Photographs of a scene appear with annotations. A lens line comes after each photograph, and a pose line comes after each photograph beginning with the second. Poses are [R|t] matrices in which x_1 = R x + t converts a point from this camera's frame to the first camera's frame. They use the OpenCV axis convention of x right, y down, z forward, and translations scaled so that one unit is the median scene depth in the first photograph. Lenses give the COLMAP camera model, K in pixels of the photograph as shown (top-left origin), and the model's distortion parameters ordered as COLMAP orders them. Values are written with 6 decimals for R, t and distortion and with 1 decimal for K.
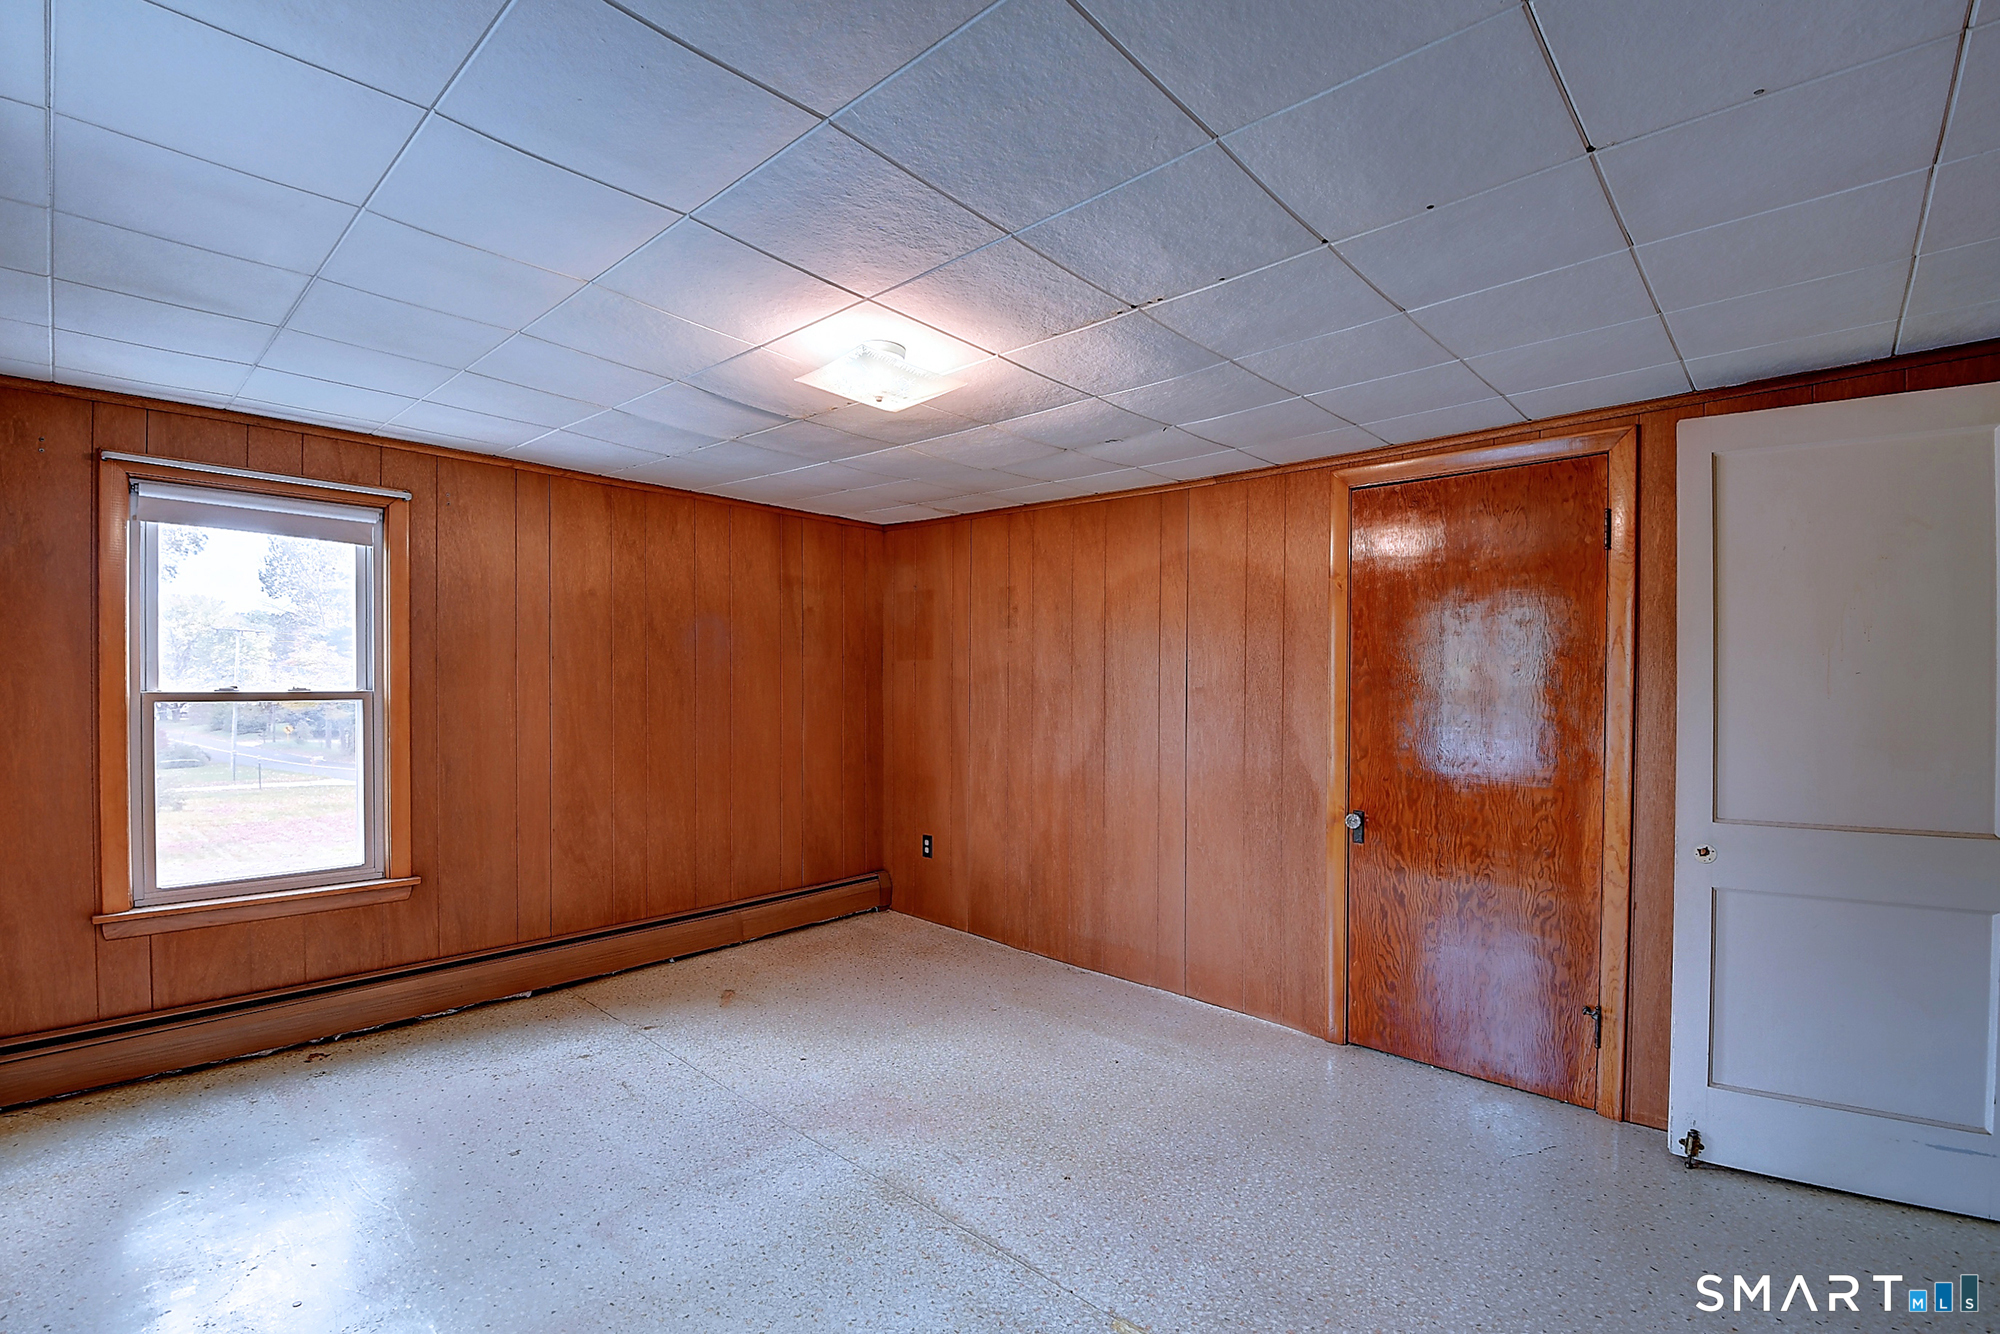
lens RADIAL K [[899.1, 0, 1006.3], [0, 899.1, 690.1], [0, 0, 1]] dist [-0.006595, -0.006282]
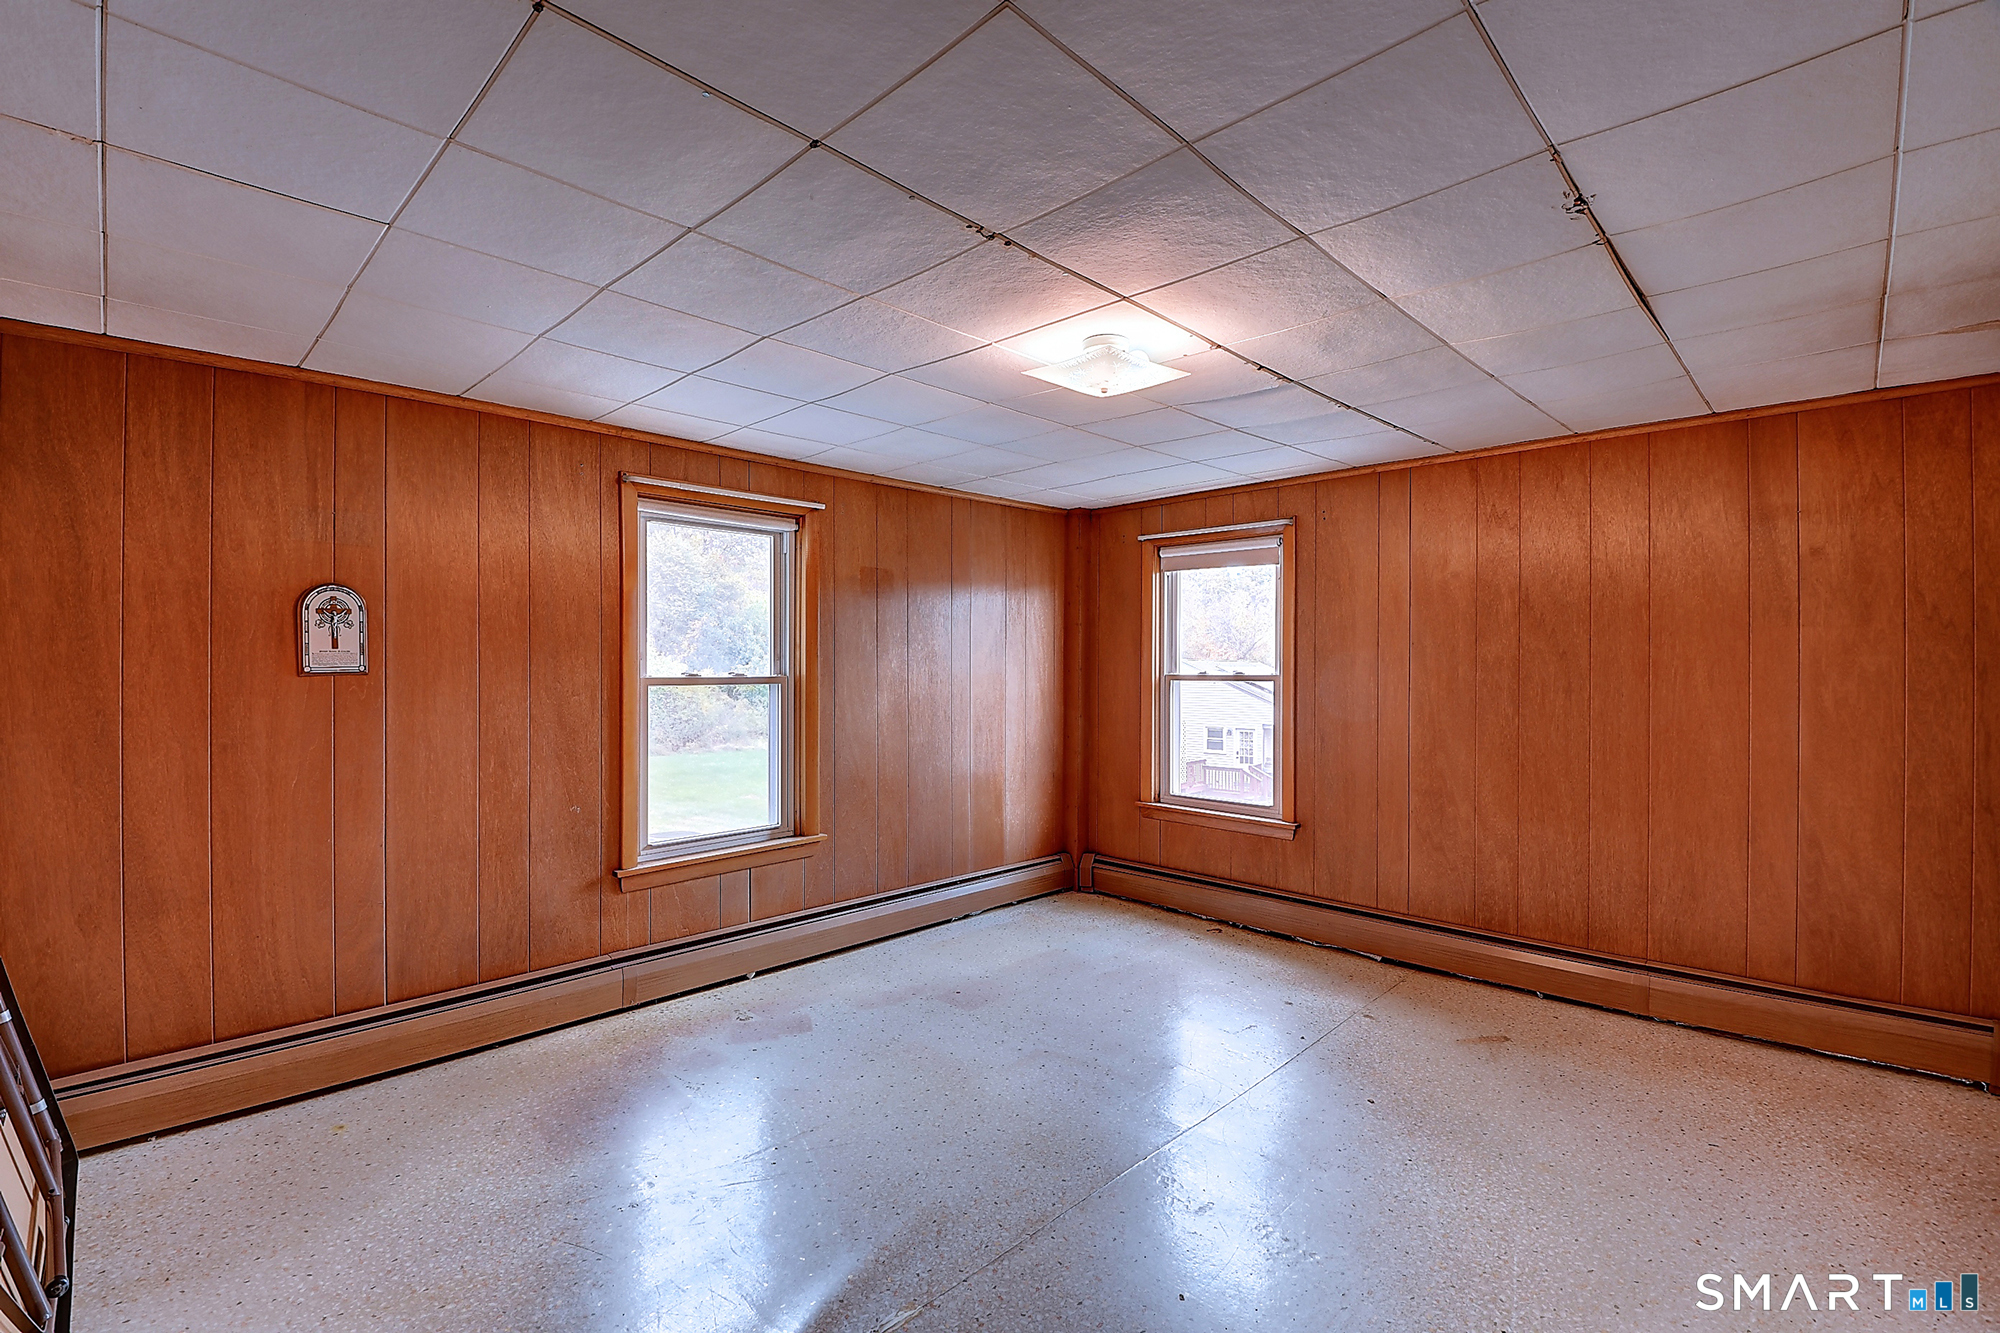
lens RADIAL K [[899.1, 0, 987.4], [0, 899.1, 668.5], [0, 0, 1]] dist [-0.006595, -0.006282]
pose [[-0.055077, 0.001847, -0.998480, 0.536910], [-0.003495, 0.999992, 0.002043, -0.008427], [0.998476, 0.003602, -0.055070, 0.558931]]
